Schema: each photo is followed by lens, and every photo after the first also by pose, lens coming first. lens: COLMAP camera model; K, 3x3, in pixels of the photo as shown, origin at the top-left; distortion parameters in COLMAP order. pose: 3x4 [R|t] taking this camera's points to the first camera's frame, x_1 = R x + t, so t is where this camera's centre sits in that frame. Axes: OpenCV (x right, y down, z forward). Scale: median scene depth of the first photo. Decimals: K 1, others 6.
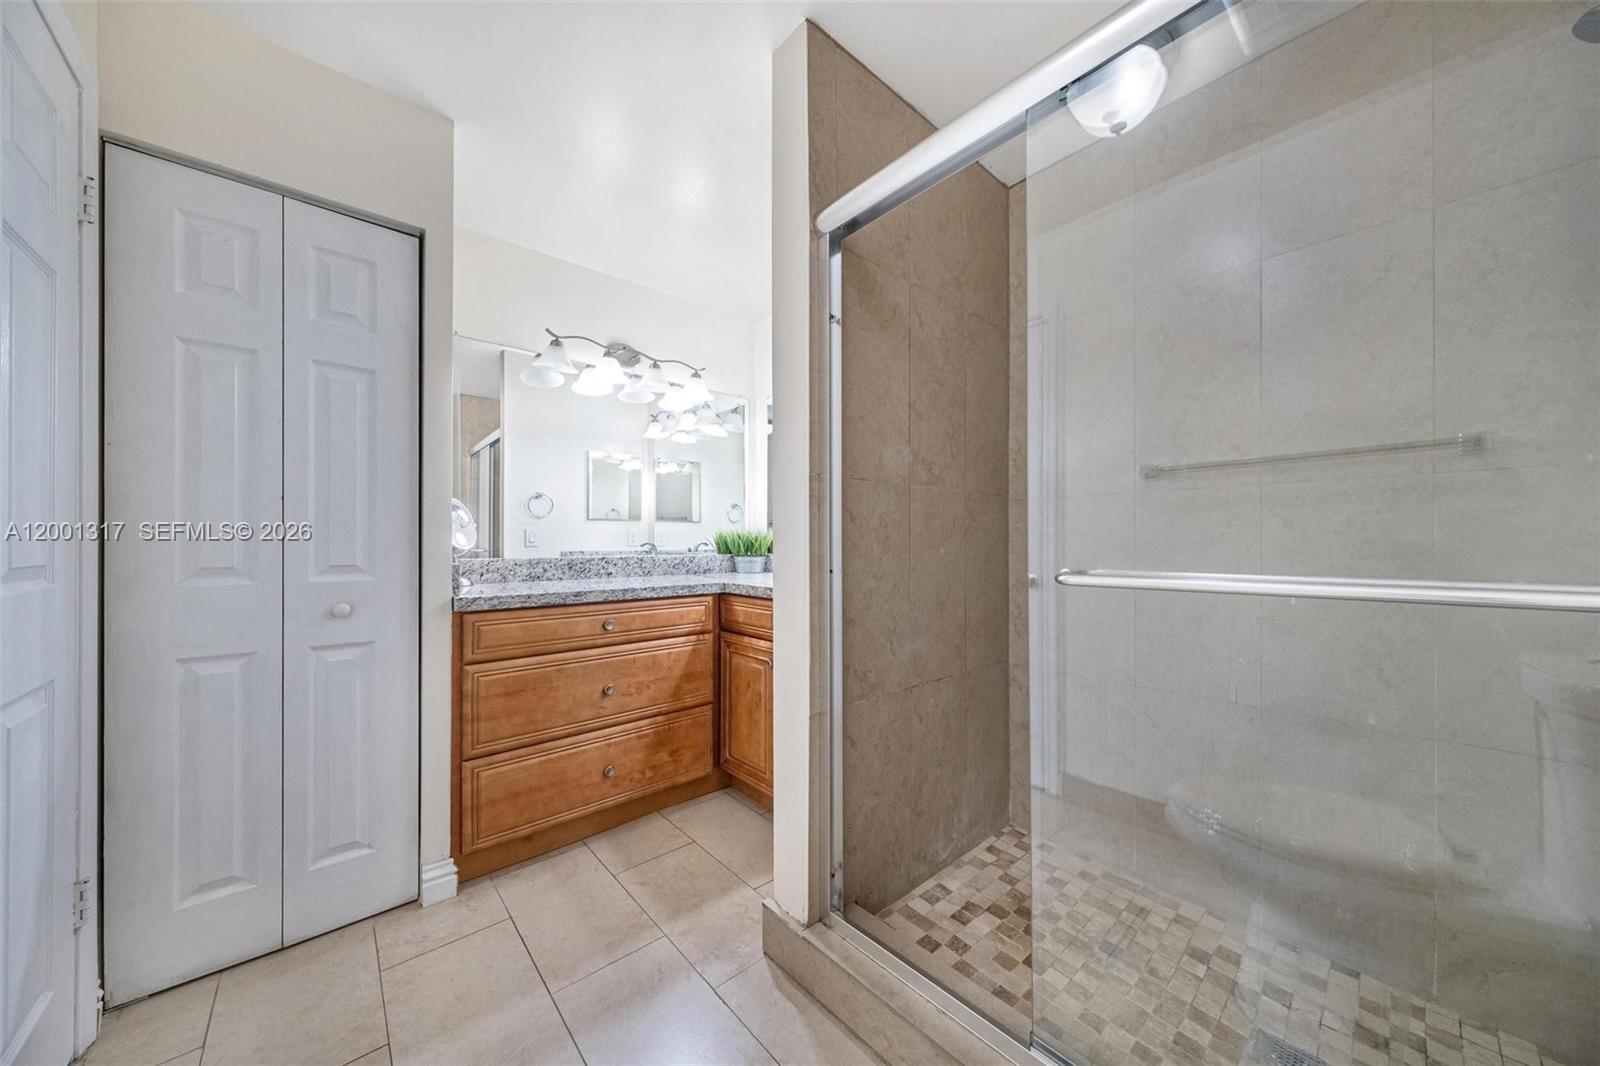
lens RADIAL K [[543.5, 0, 800.0], [0, 543.5, 533.0], [0, 0, 1]] dist [0.008556, -0.004391]
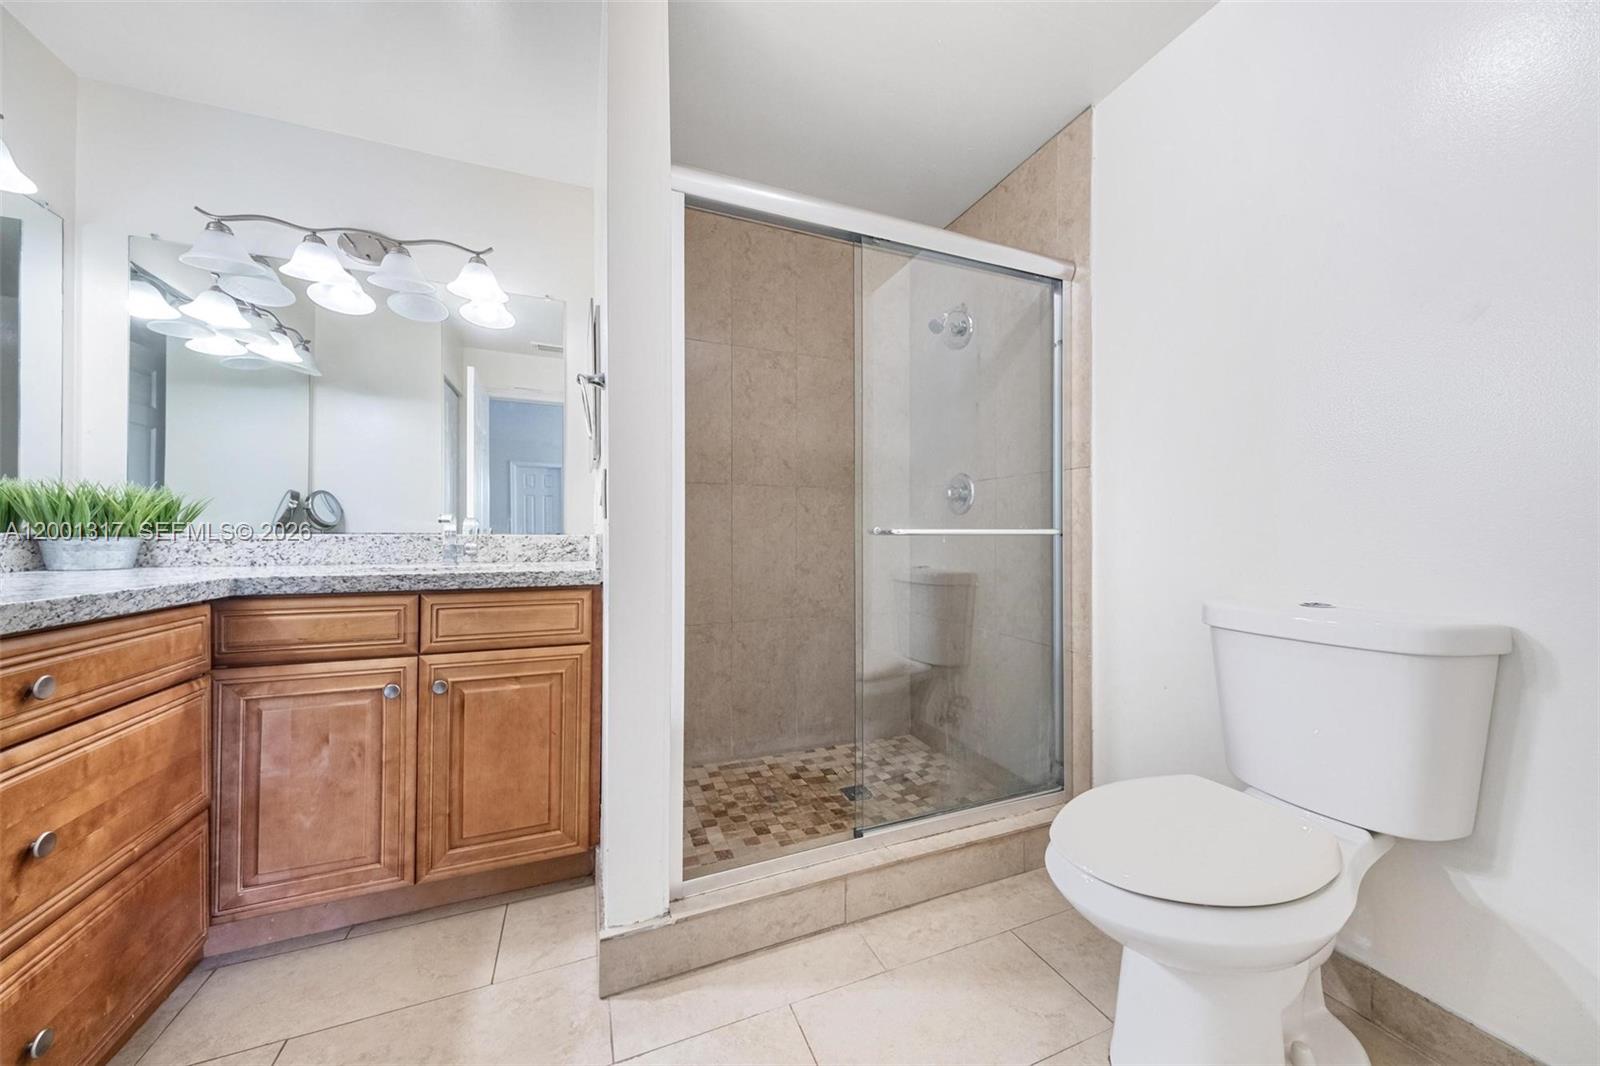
lens RADIAL K [[537.9, 0, 800.0], [0, 537.9, 533.0], [0, 0, 1]] dist [-0.000268, -0.000038]
pose [[0.323998, 0.012563, 0.945974, -0.543005], [-0.022014, 0.999741, -0.005737, 0.043158], [-0.945802, -0.018966, 0.324191, 0.336581]]
